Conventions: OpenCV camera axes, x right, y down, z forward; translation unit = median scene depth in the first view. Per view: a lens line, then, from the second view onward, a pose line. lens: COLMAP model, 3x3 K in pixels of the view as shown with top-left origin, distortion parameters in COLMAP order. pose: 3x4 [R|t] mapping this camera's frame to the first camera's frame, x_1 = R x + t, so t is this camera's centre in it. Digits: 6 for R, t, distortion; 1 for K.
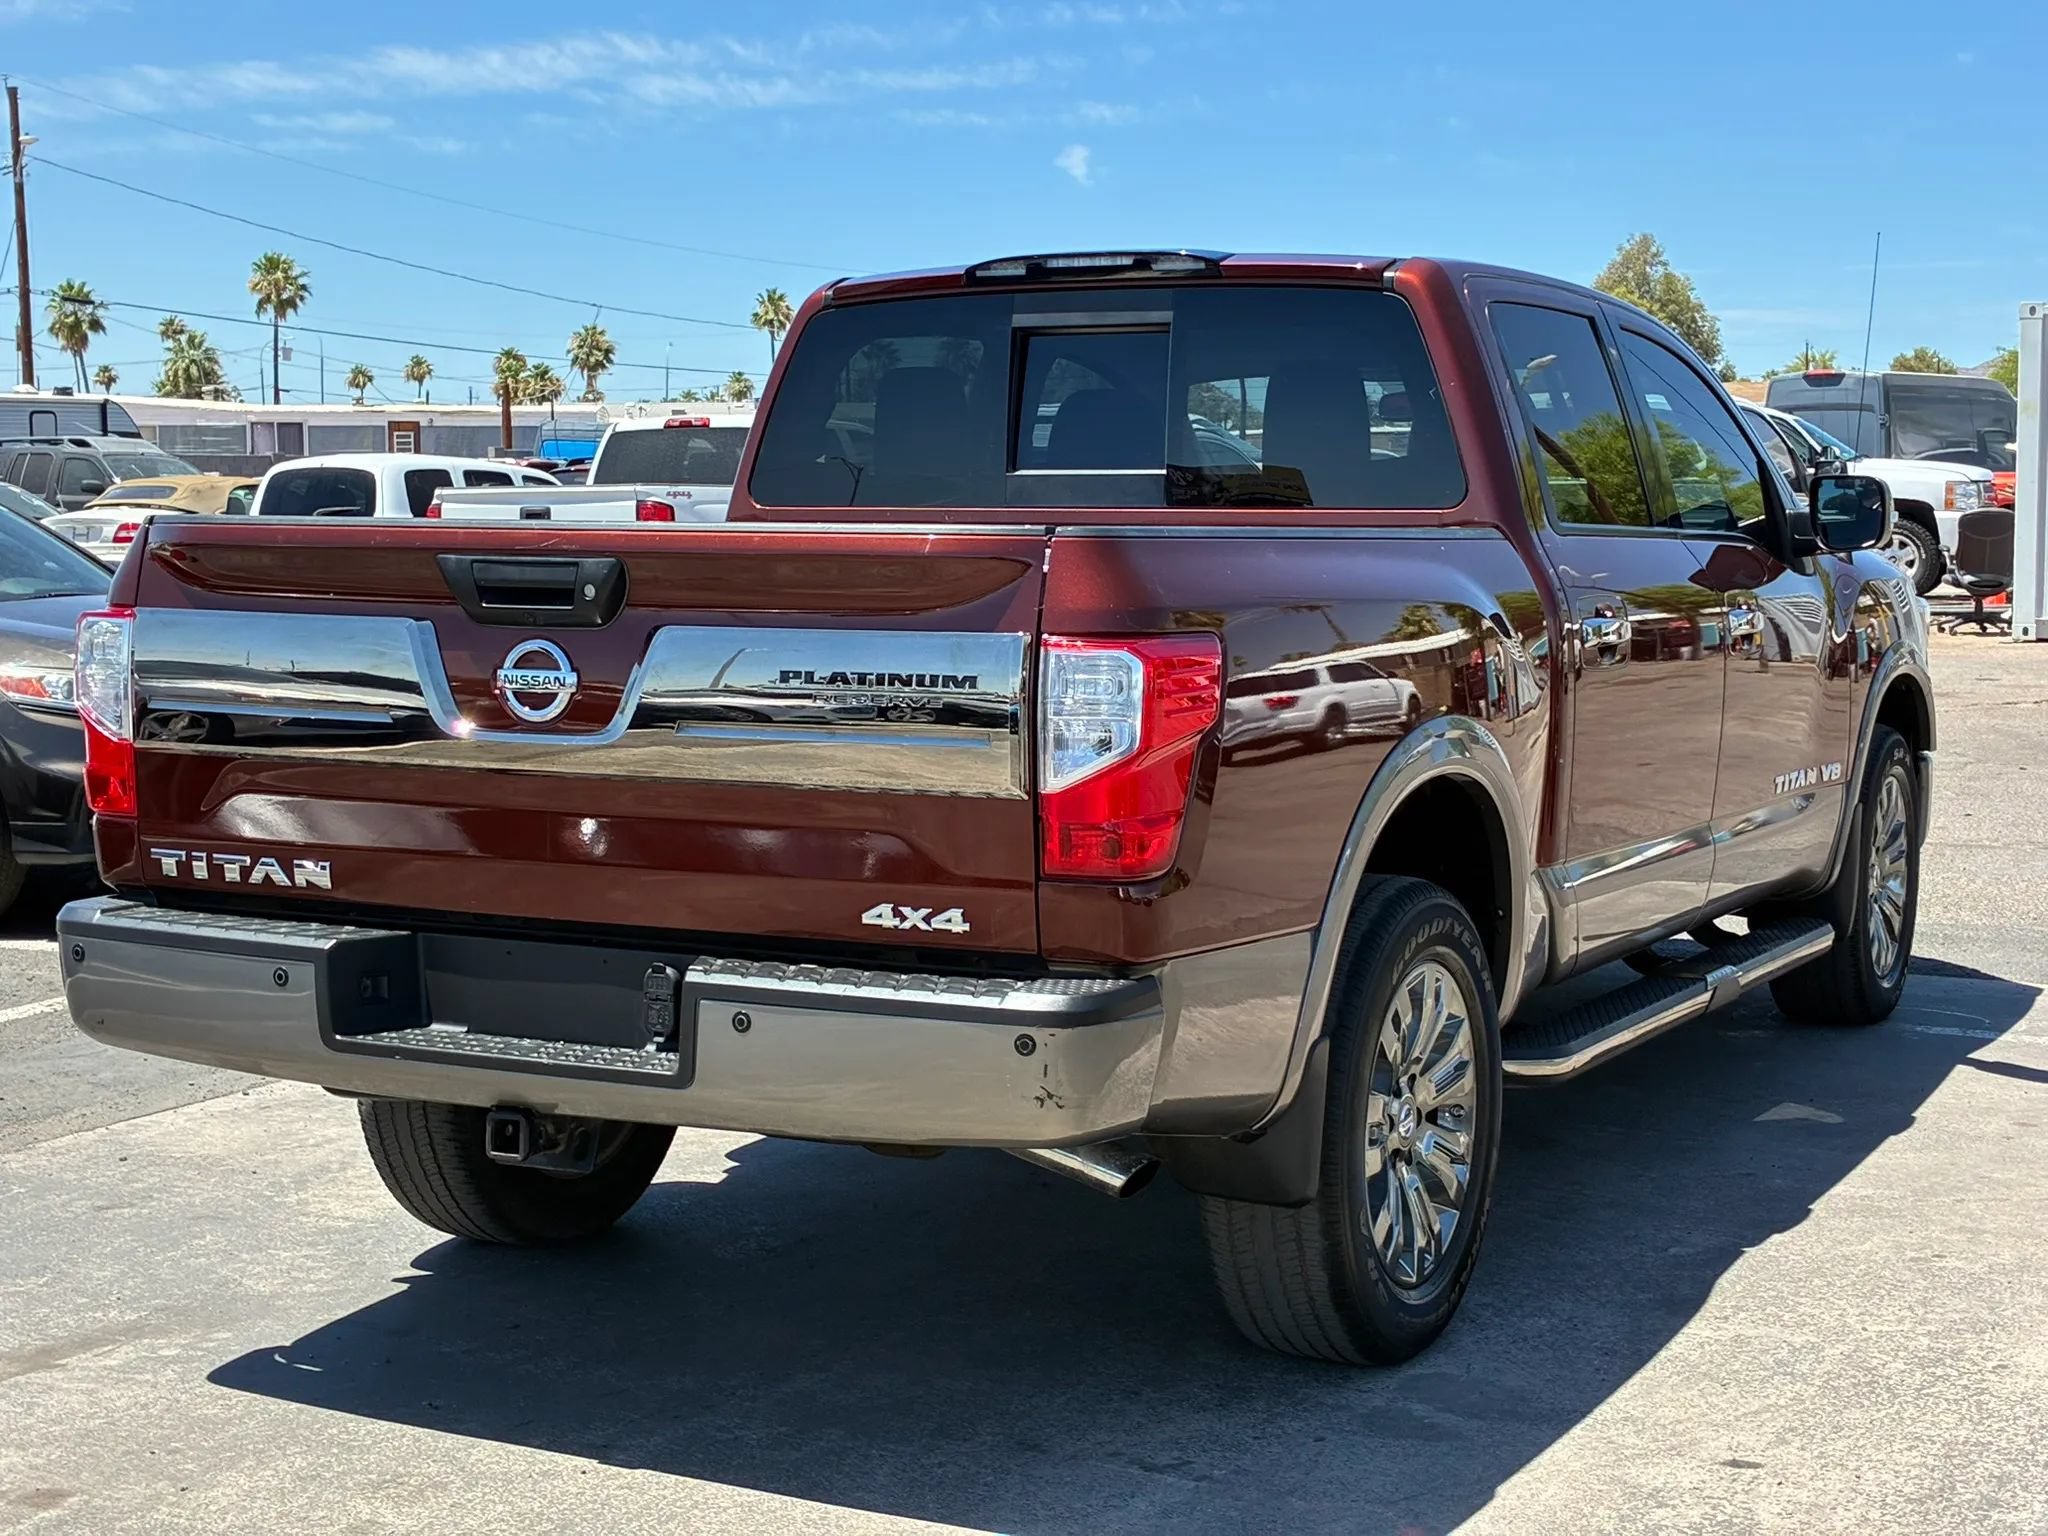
lens RADIAL K [[3066.0, 0, 1022.1], [0, 3066.0, 763.5], [0, 0, 1]] dist [0.206328, -0.950521]
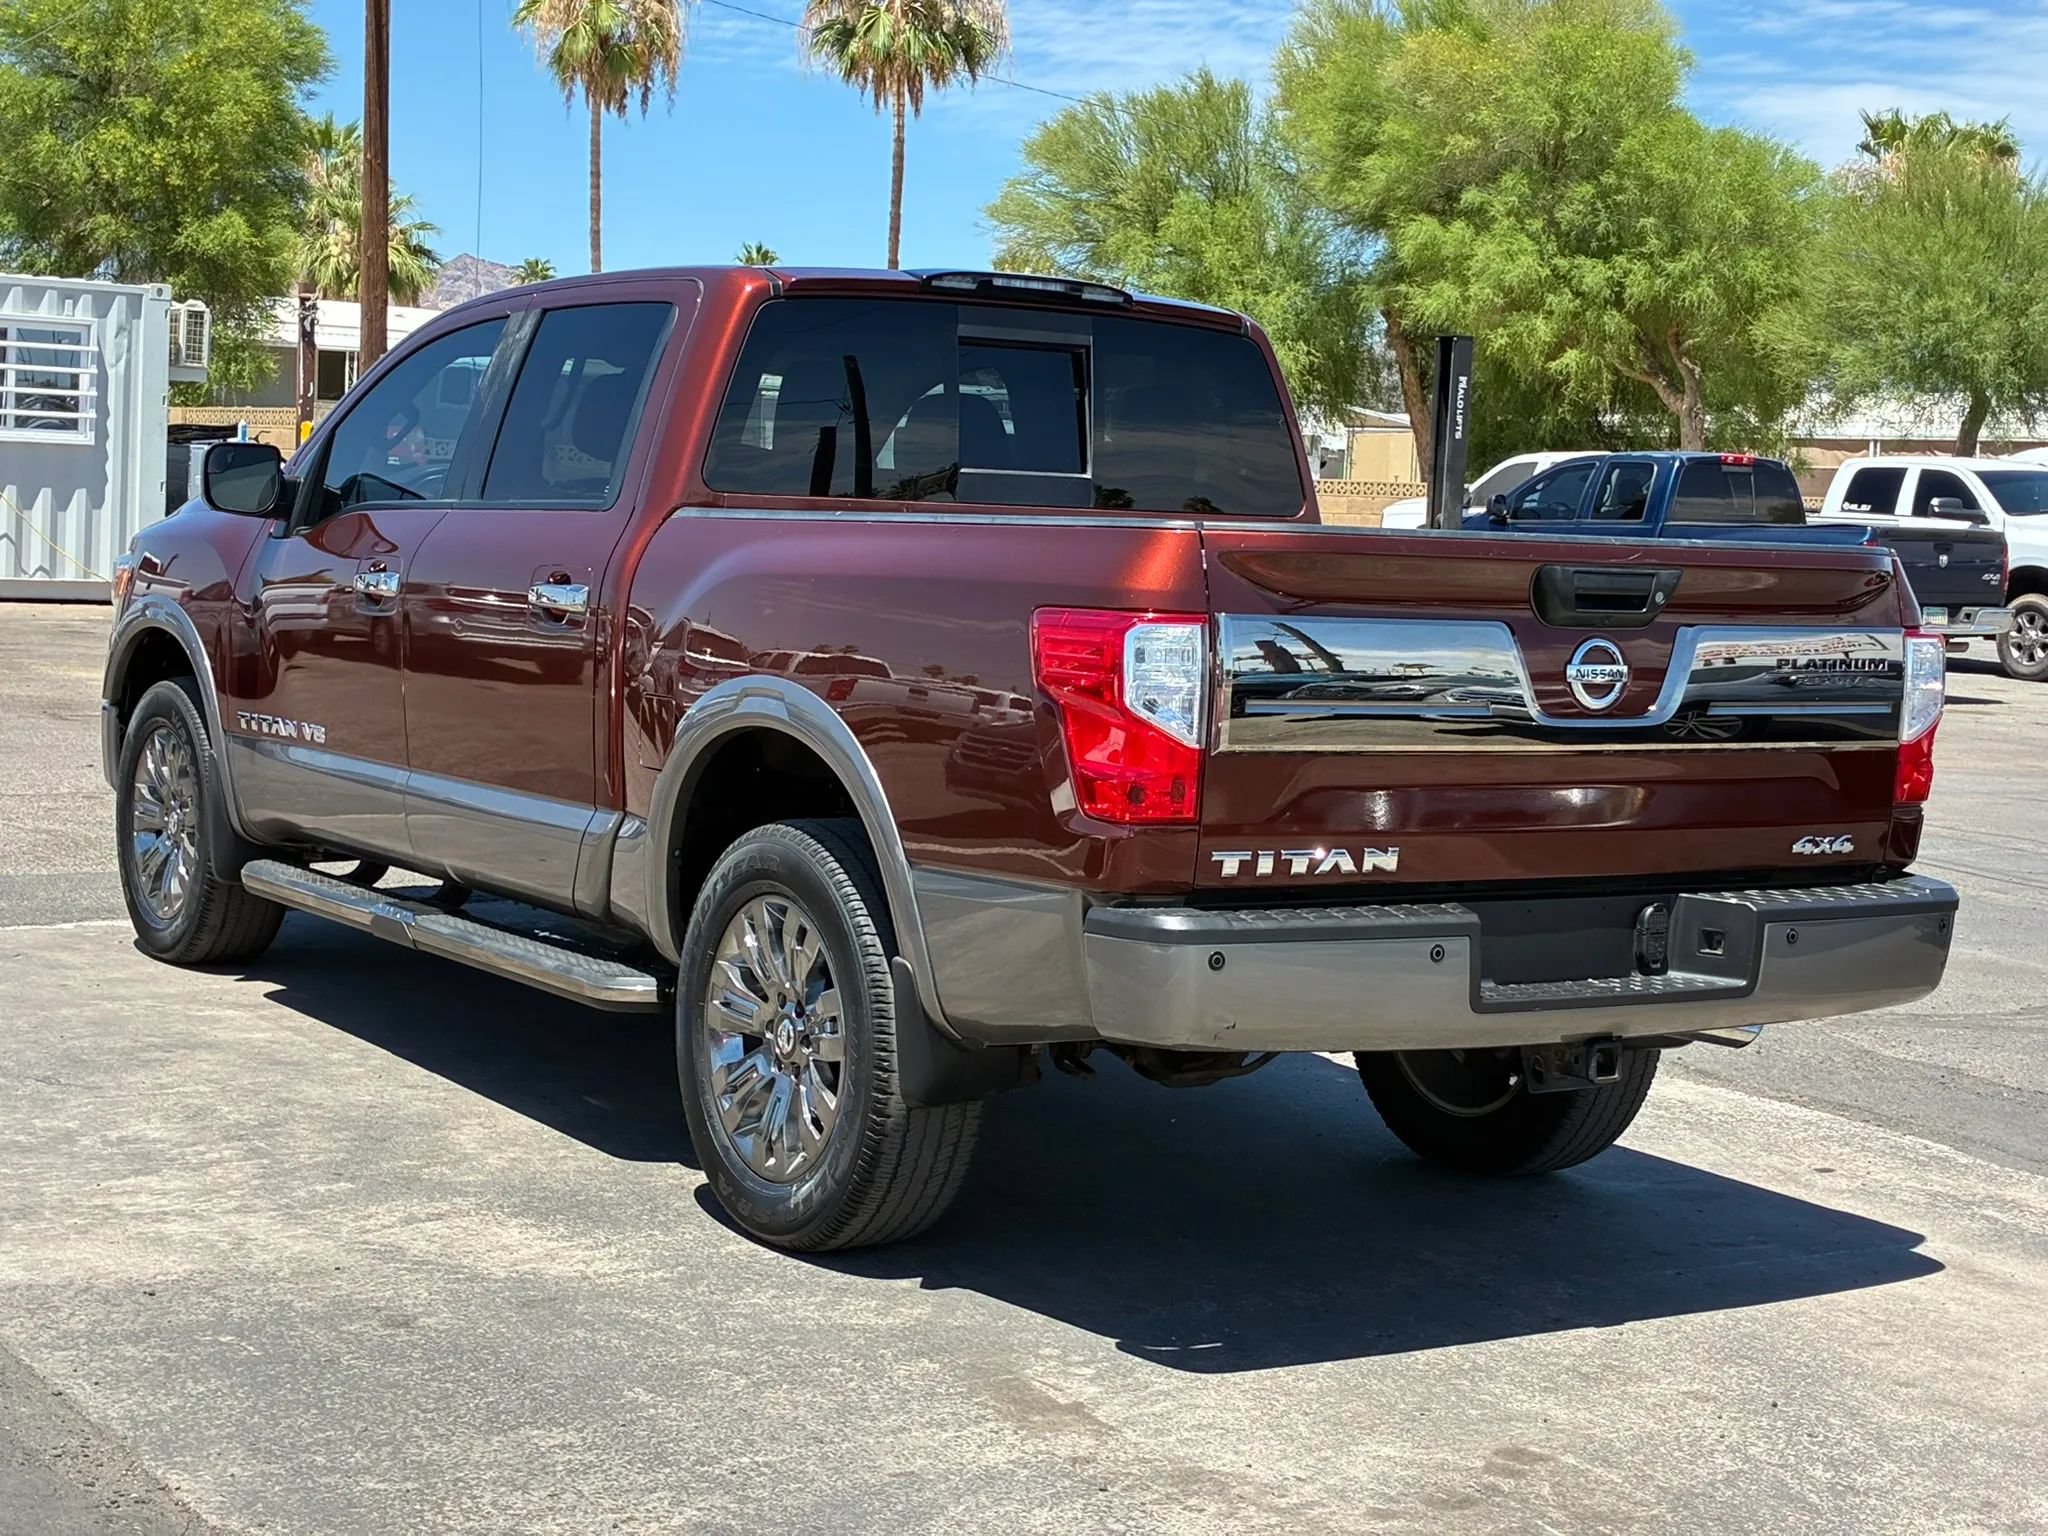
lens RADIAL K [[3066.0, 0, 1022.1], [0, 3066.0, 763.5], [0, 0, 1]] dist [0.206328, -0.950521]
pose [[0.484119, -0.053201, 0.873383, -1.272041], [0.034046, 0.998539, 0.041953, -0.048594], [-0.874340, 0.009425, 0.485223, 0.613407]]
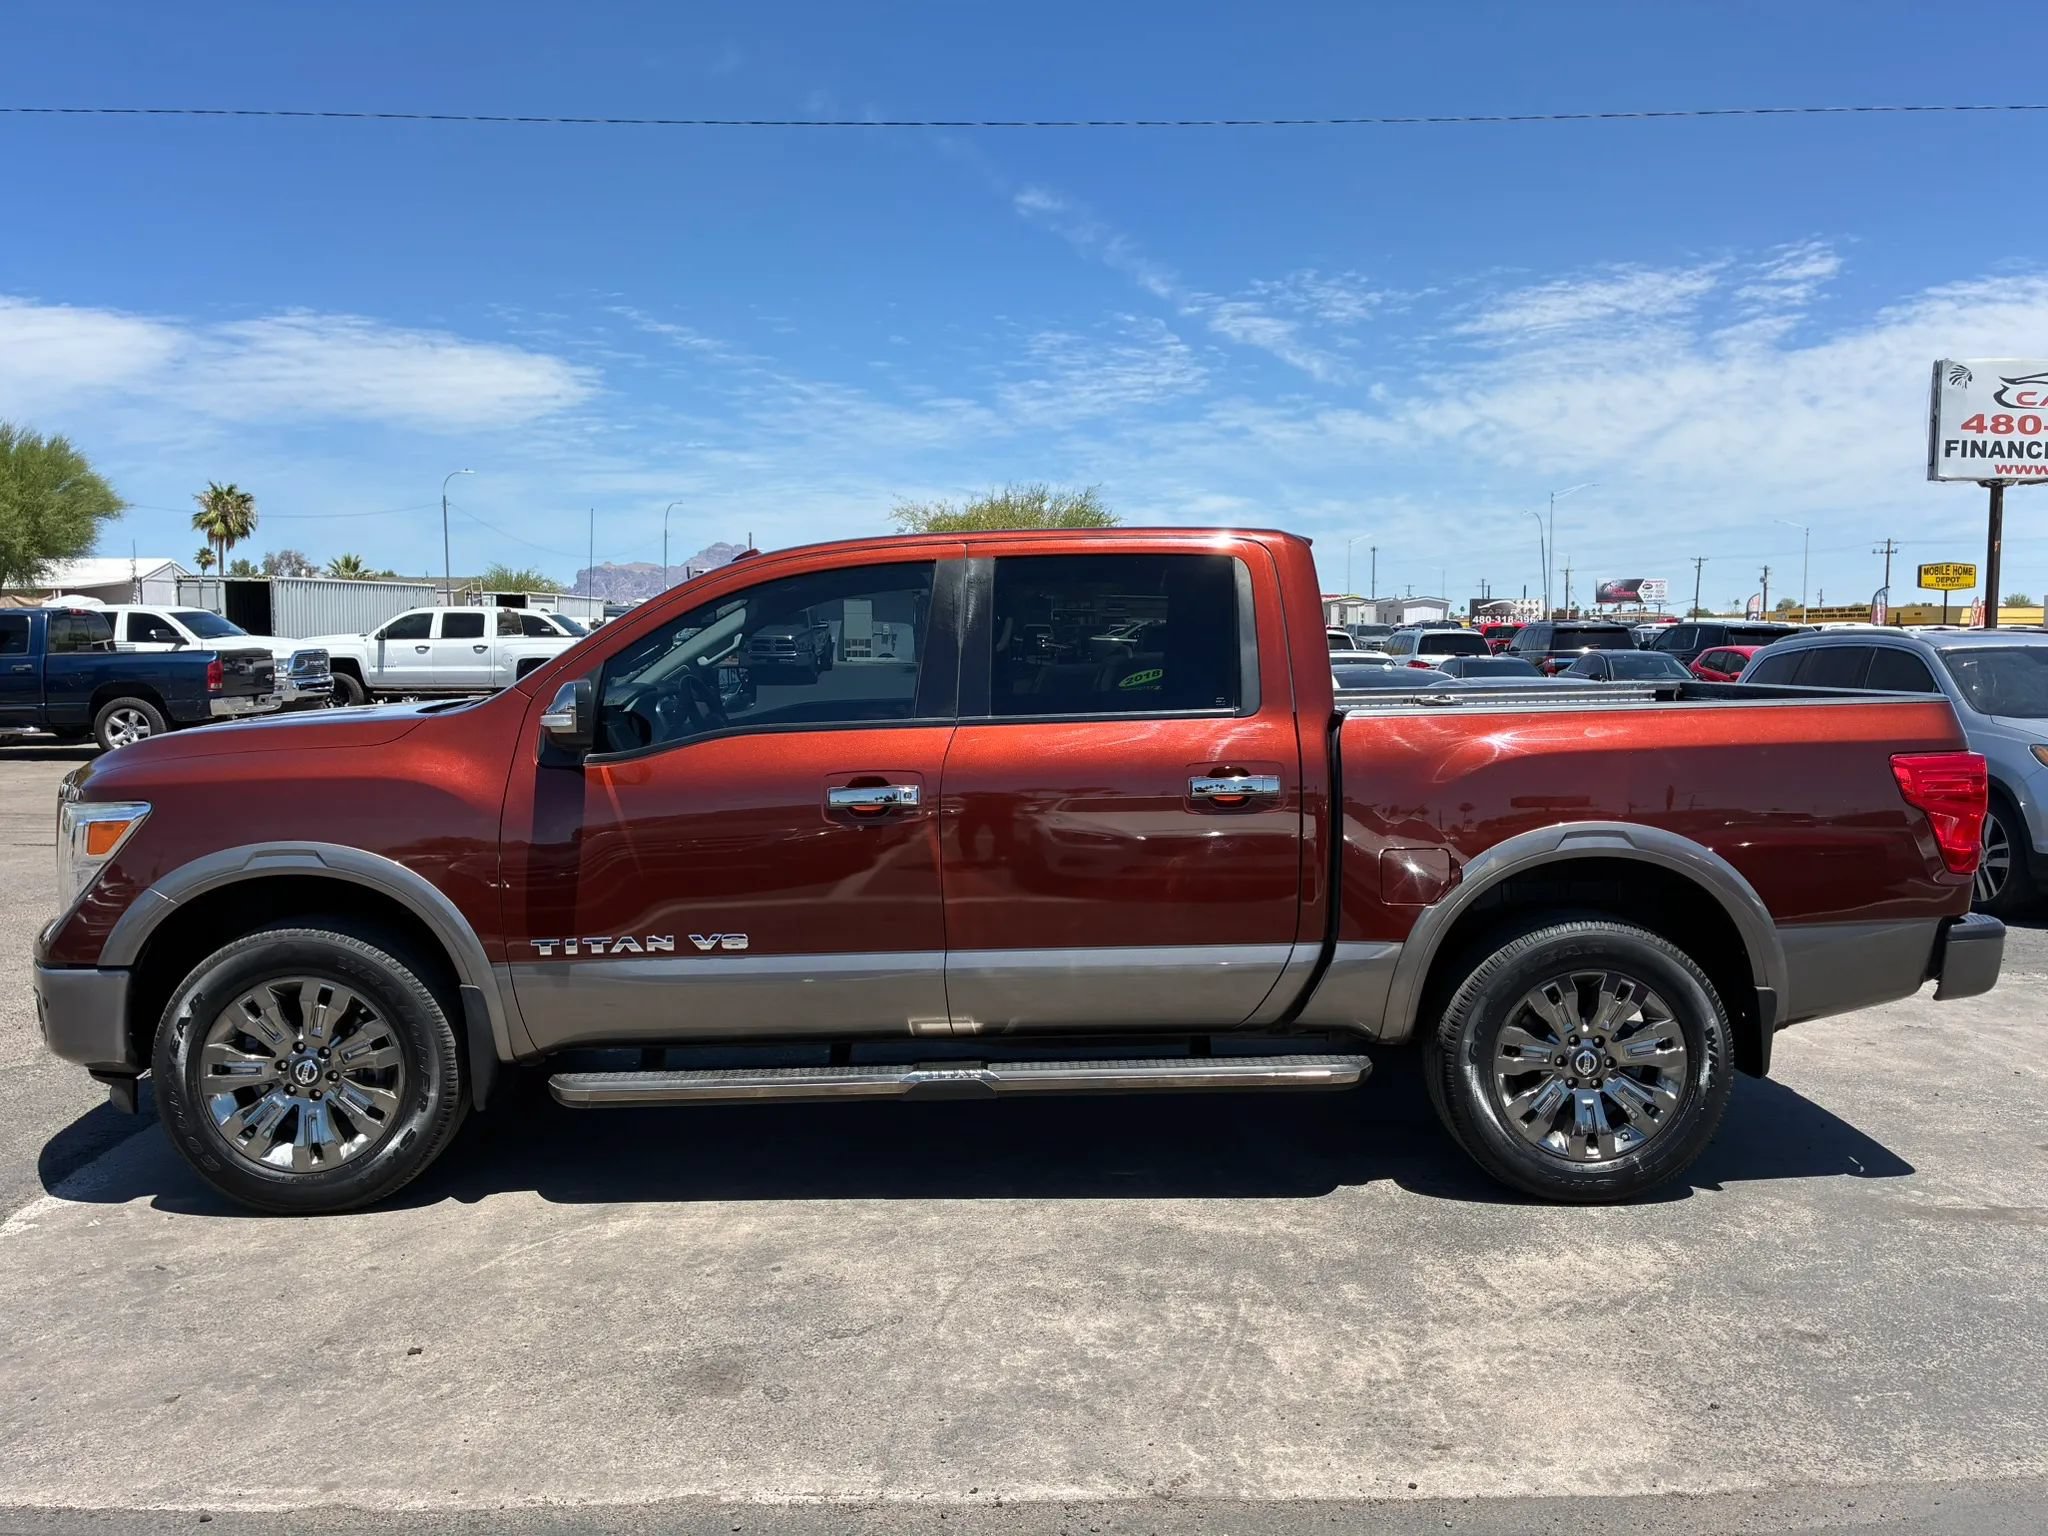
lens RADIAL K [[1522.3, 0, 1026.2], [0, 1522.3, 769.8], [0, 0, 1]] dist [0.045148, -0.093160]
pose [[-0.476243, -0.078499, 0.875803, -0.859999], [0.075330, 0.988703, 0.129582, -0.211106], [-0.876081, 0.127687, -0.464950, 2.025043]]
